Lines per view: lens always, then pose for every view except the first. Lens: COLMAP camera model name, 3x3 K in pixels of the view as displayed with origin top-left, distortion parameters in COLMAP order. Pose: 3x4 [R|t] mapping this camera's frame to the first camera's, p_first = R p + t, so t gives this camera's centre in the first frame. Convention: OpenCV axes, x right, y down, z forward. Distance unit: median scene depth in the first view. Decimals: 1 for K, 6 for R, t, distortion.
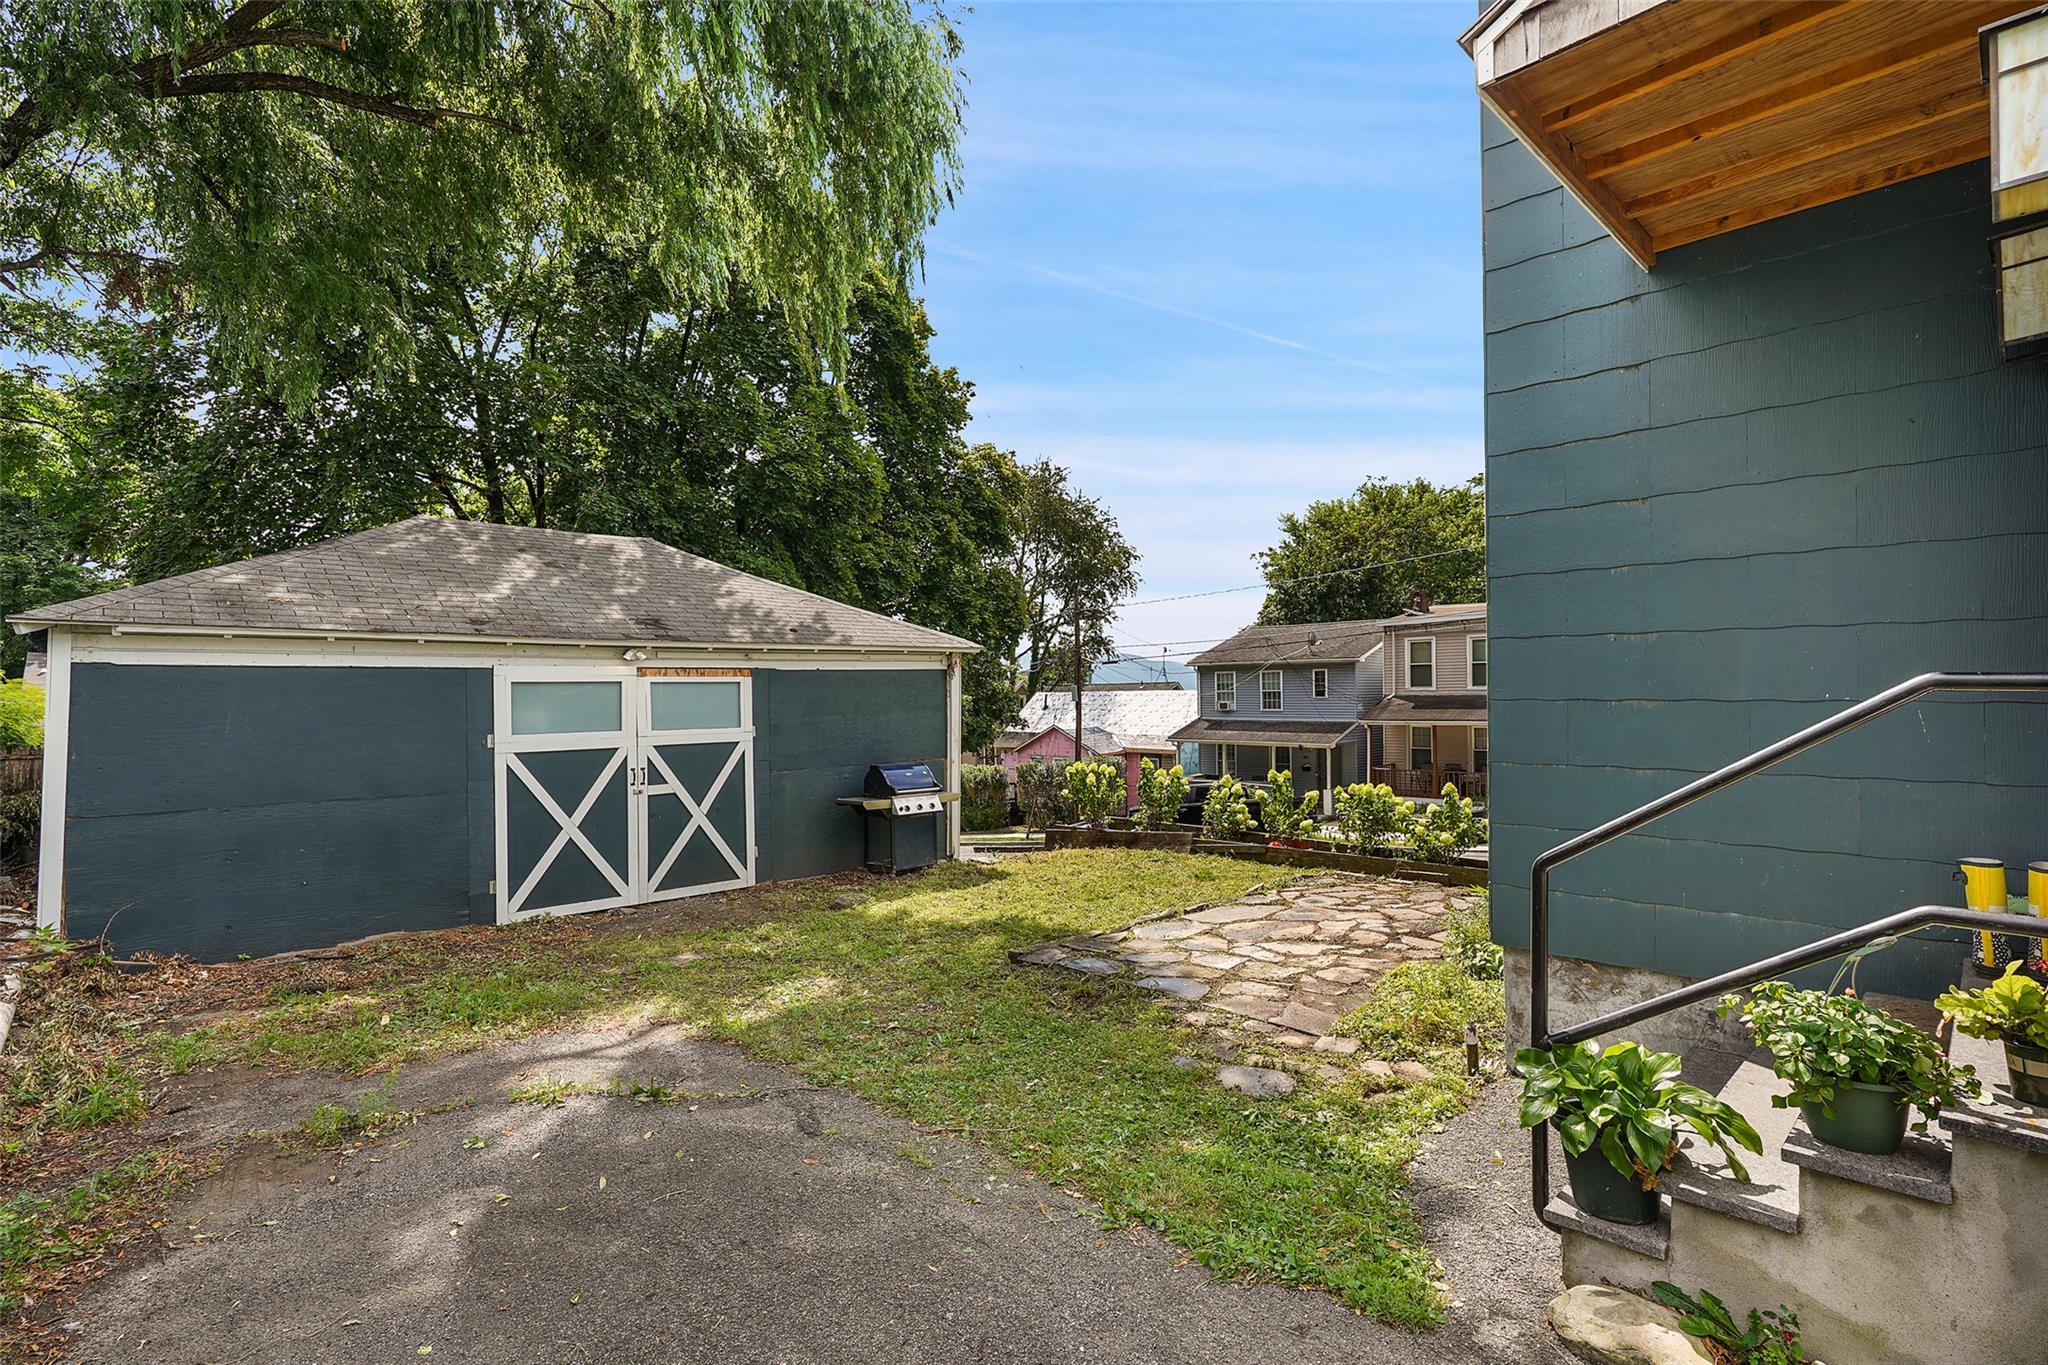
lens RADIAL K [[954.0, 0, 1006.3], [0, 954.0, 678.6], [0, 0, 1]] dist [-0.001530, 0.000843]
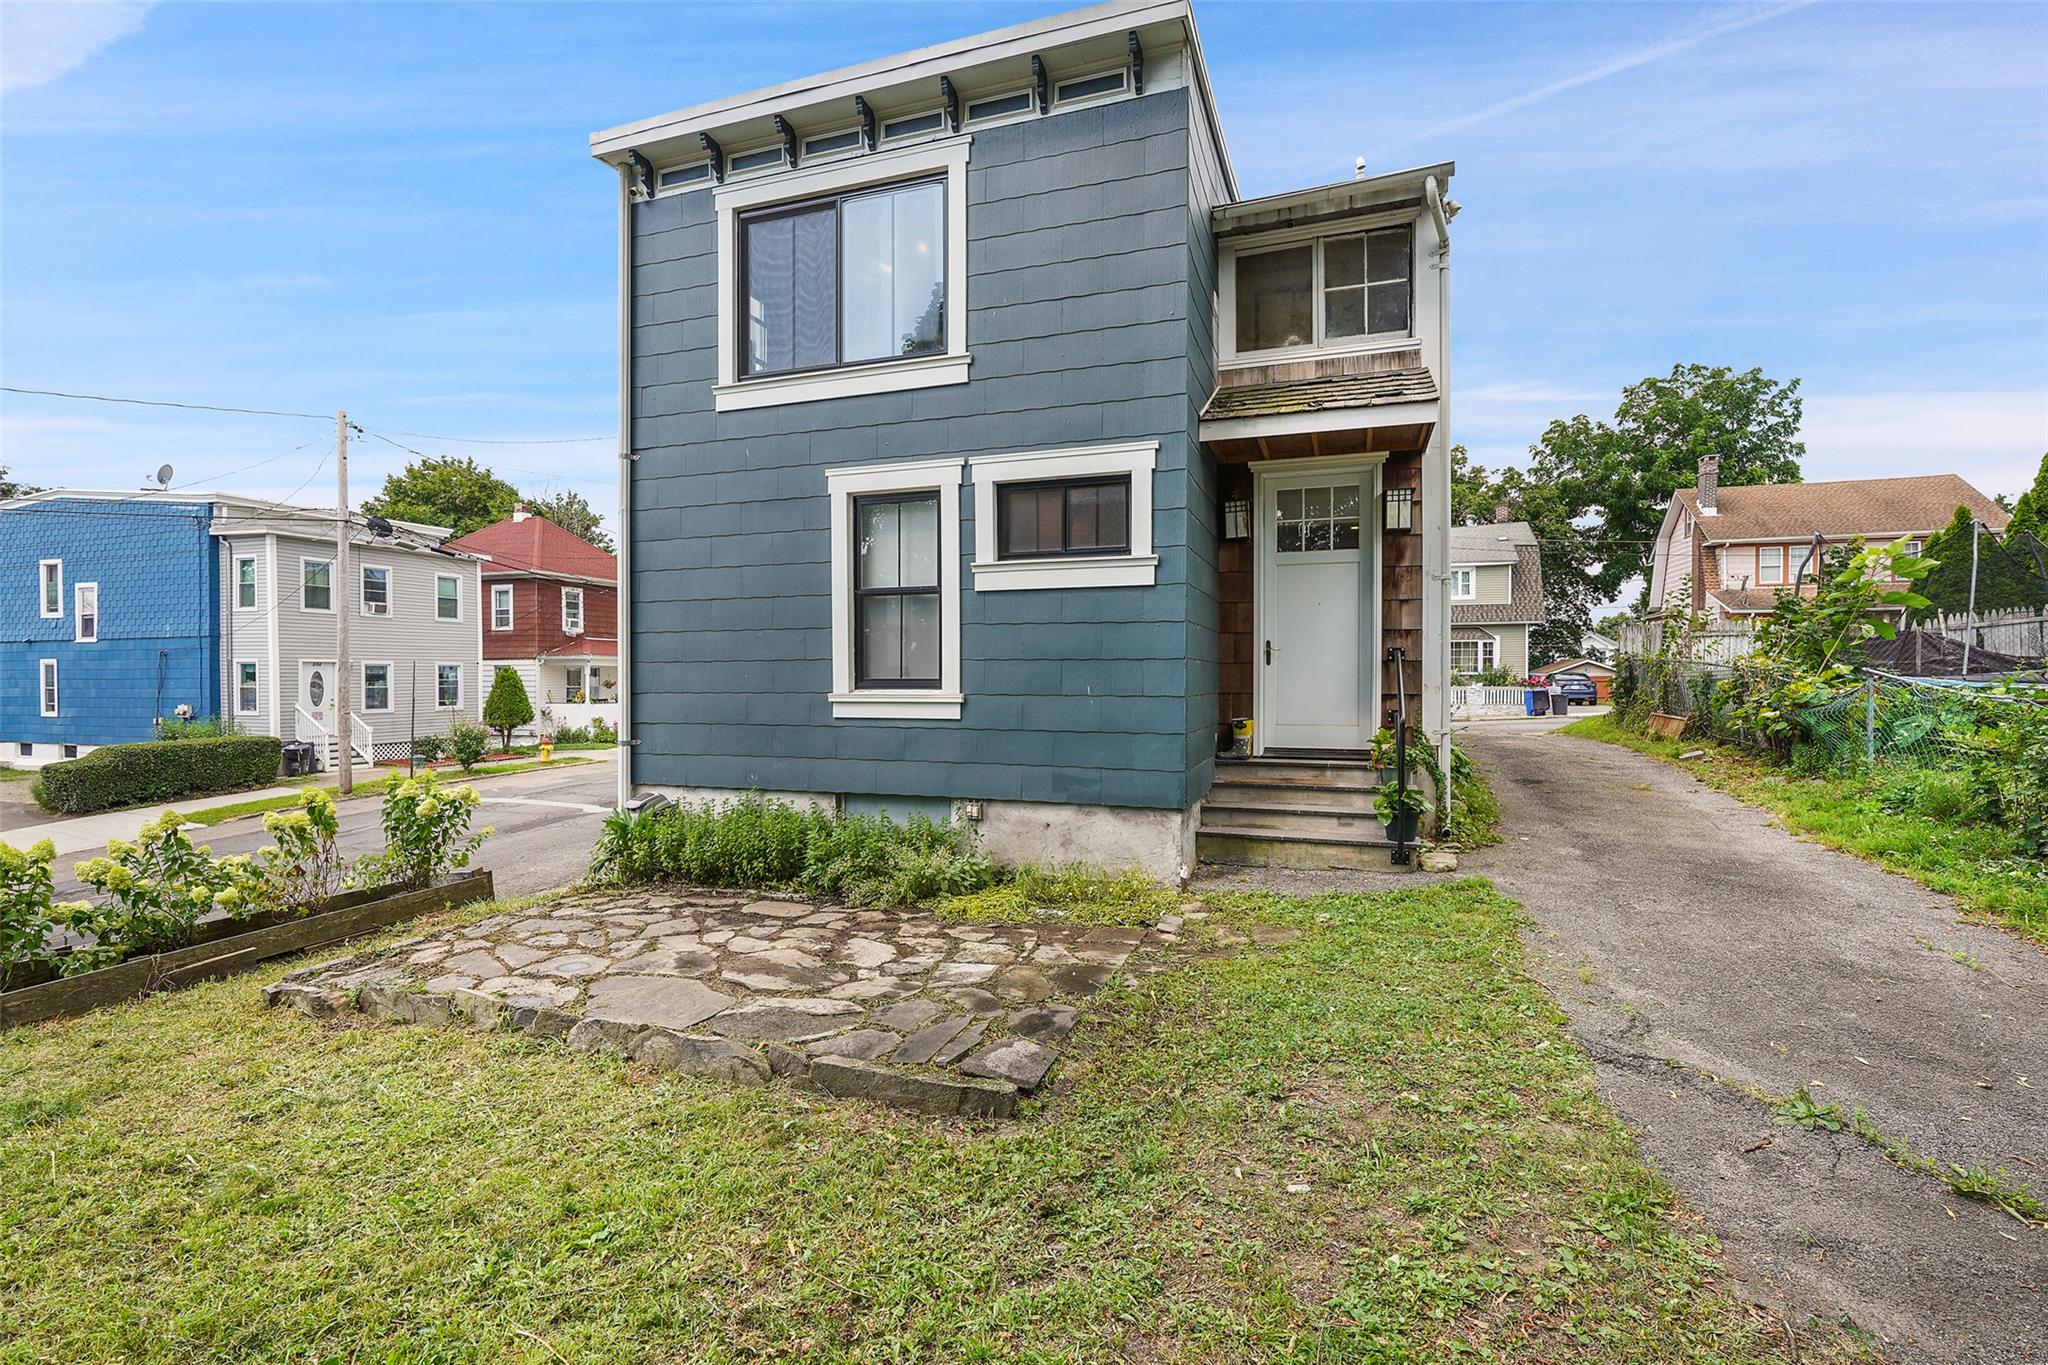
lens RADIAL K [[954.0, 0, 1031.3], [0, 954.0, 670.0], [0, 0, 1]] dist [-0.001530, 0.000843]
pose [[-0.468633, 0.019416, 0.883179, -0.371085], [-0.003813, 0.999705, -0.024001, 0.038053], [-0.883385, -0.014615, -0.468421, 0.927524]]
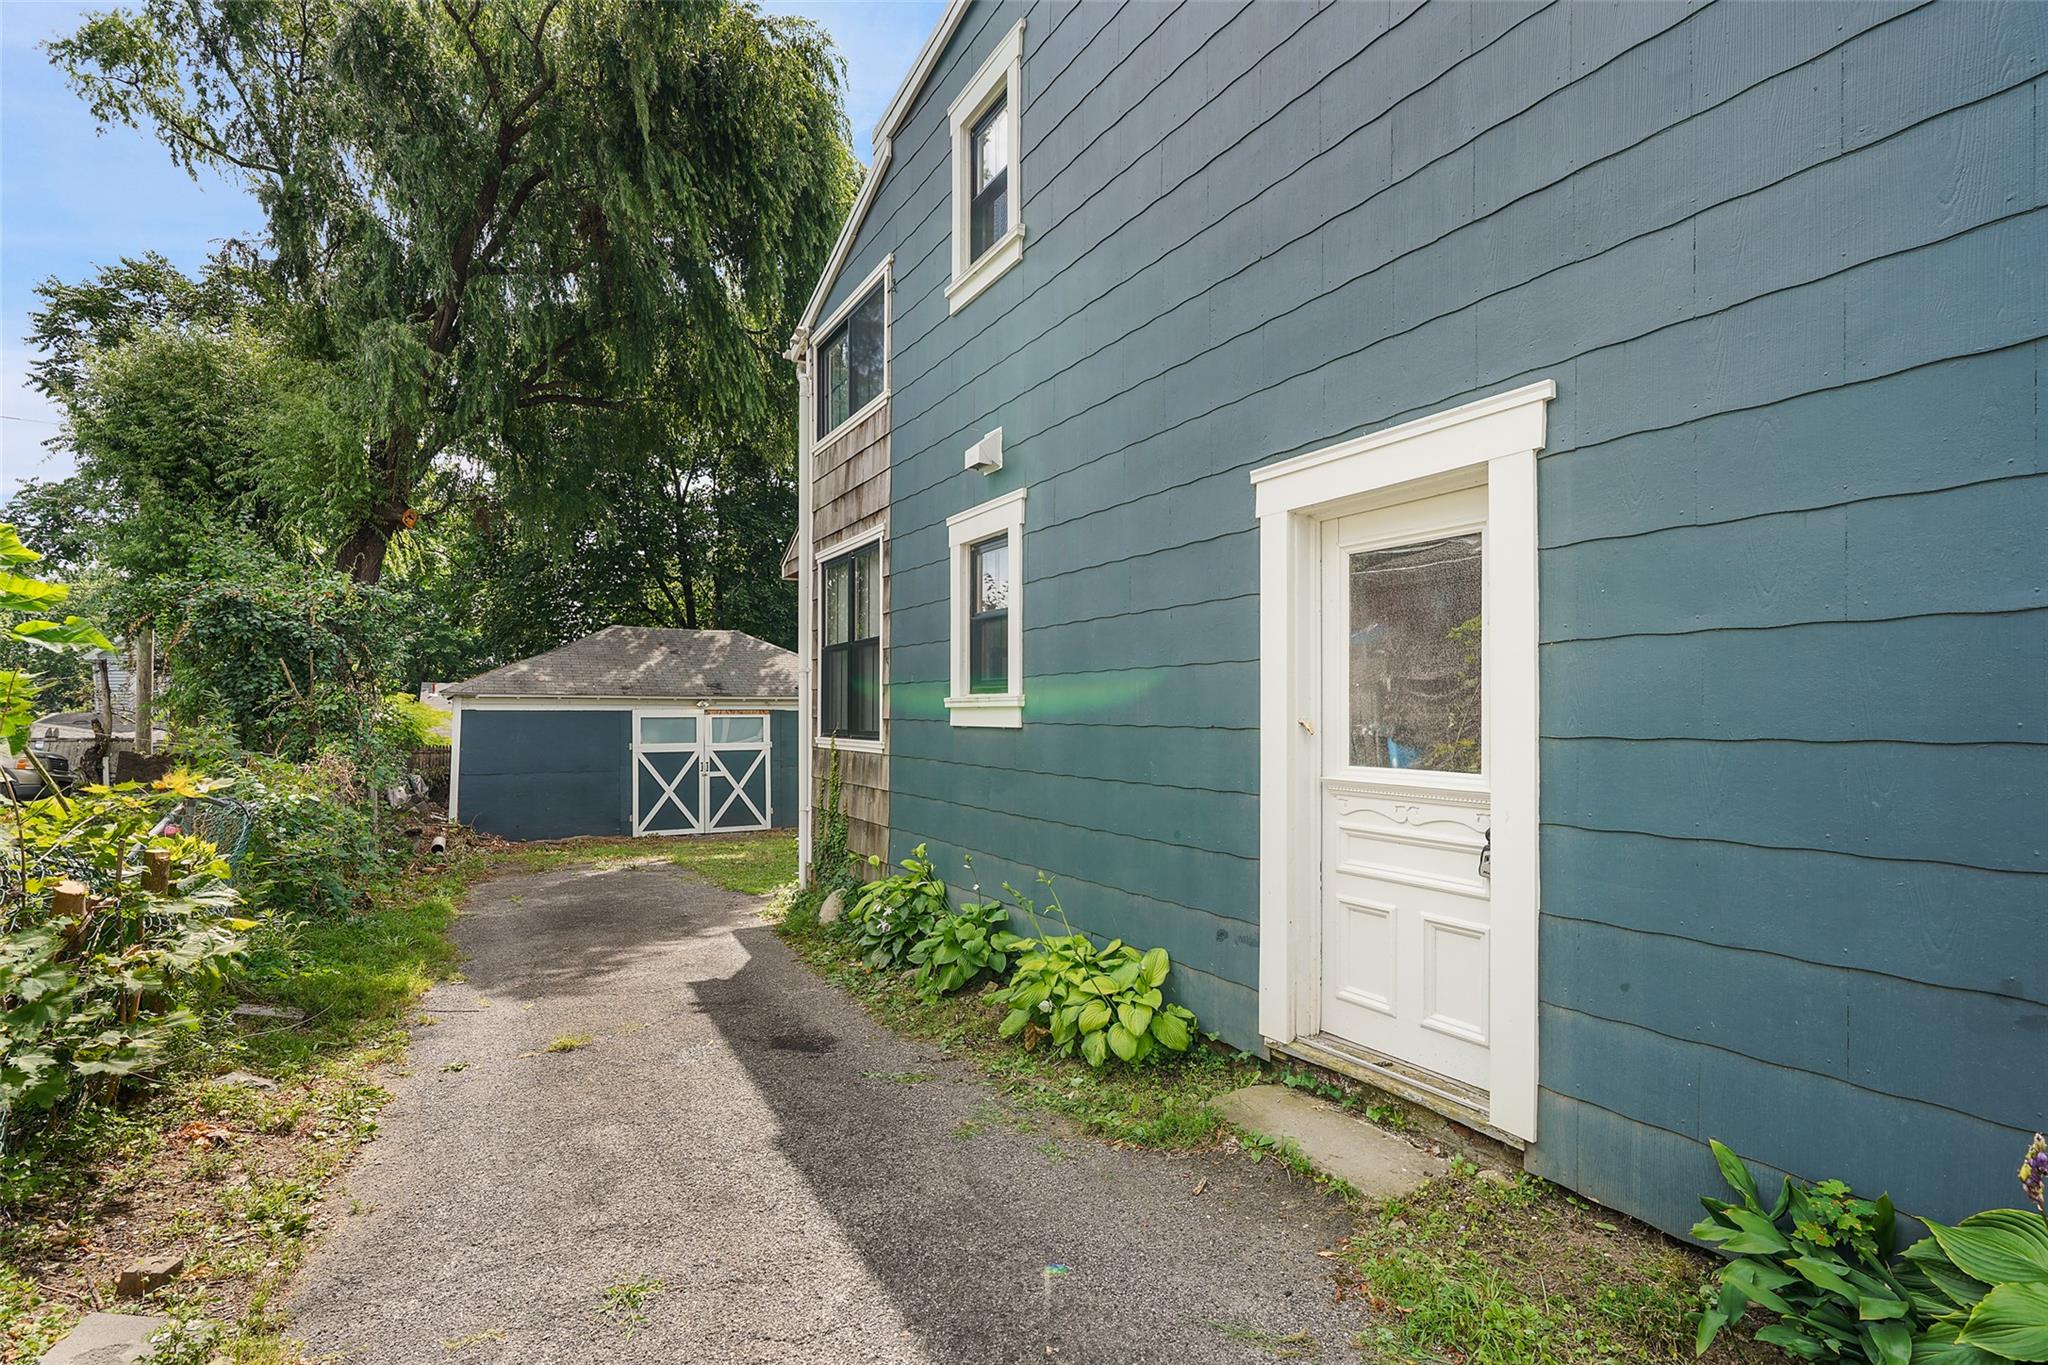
lens RADIAL K [[954.0, 0, 1011.5], [0, 954.0, 697.7], [0, 0, 1]] dist [-0.001530, 0.000843]
pose [[0.972661, 0.007773, -0.232102, 0.678376], [-0.007420, 0.999970, 0.002392, -0.046896], [0.232113, -0.000605, 0.972689, -0.744900]]
